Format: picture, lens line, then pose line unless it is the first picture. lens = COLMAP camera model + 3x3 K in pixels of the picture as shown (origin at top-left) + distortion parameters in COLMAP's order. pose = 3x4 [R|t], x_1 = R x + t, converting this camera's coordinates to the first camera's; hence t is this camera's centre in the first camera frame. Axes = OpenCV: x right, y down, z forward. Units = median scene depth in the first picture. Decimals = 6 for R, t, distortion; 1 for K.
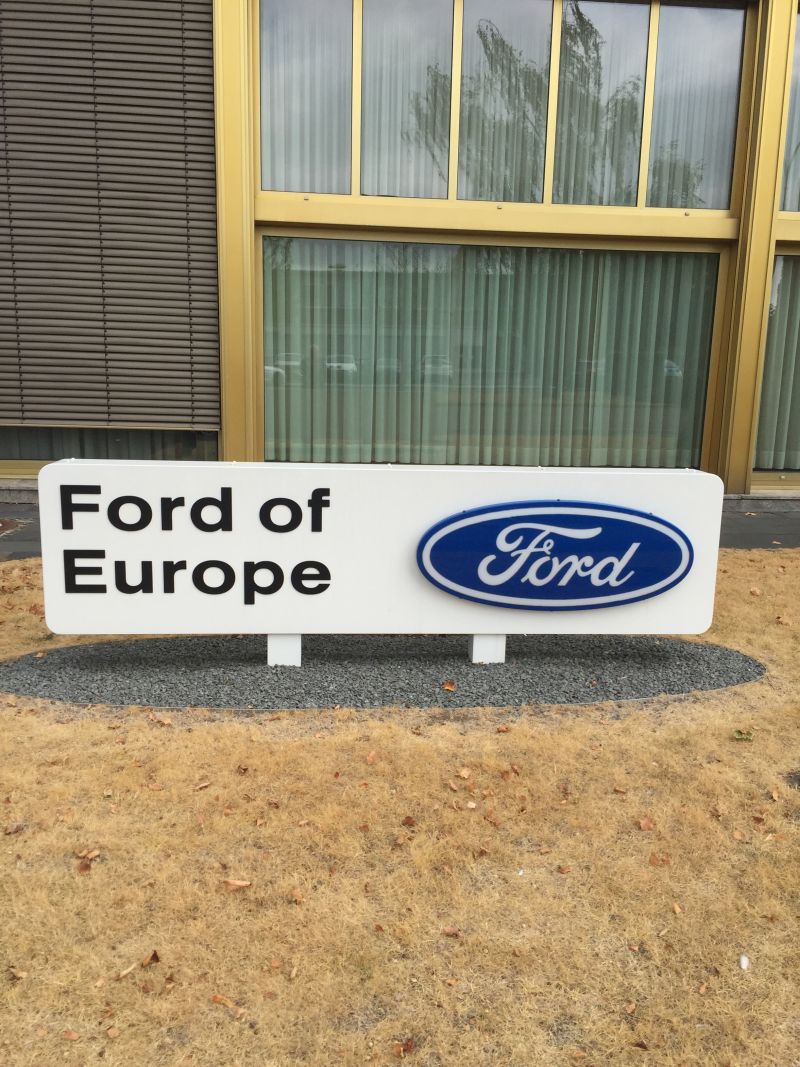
lens RADIAL K [[906.1, 0, 401.1], [0, 906.1, 543.4], [0, 0, 1]] dist [0.064932, -0.067357]
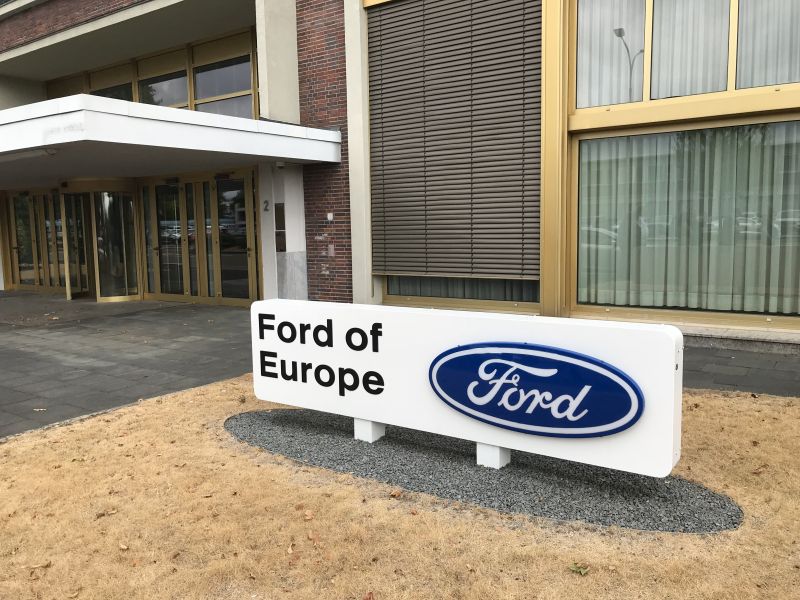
lens RADIAL K [[652.5, 0, 397.8], [0, 652.5, 297.7], [0, 0, 1]] dist [0.028195, -0.033083]
pose [[0.765730, 0.029607, -0.642480, 0.611474], [-0.086555, 0.994596, -0.057325, -0.043240], [0.637311, 0.099506, 0.764155, 0.200333]]
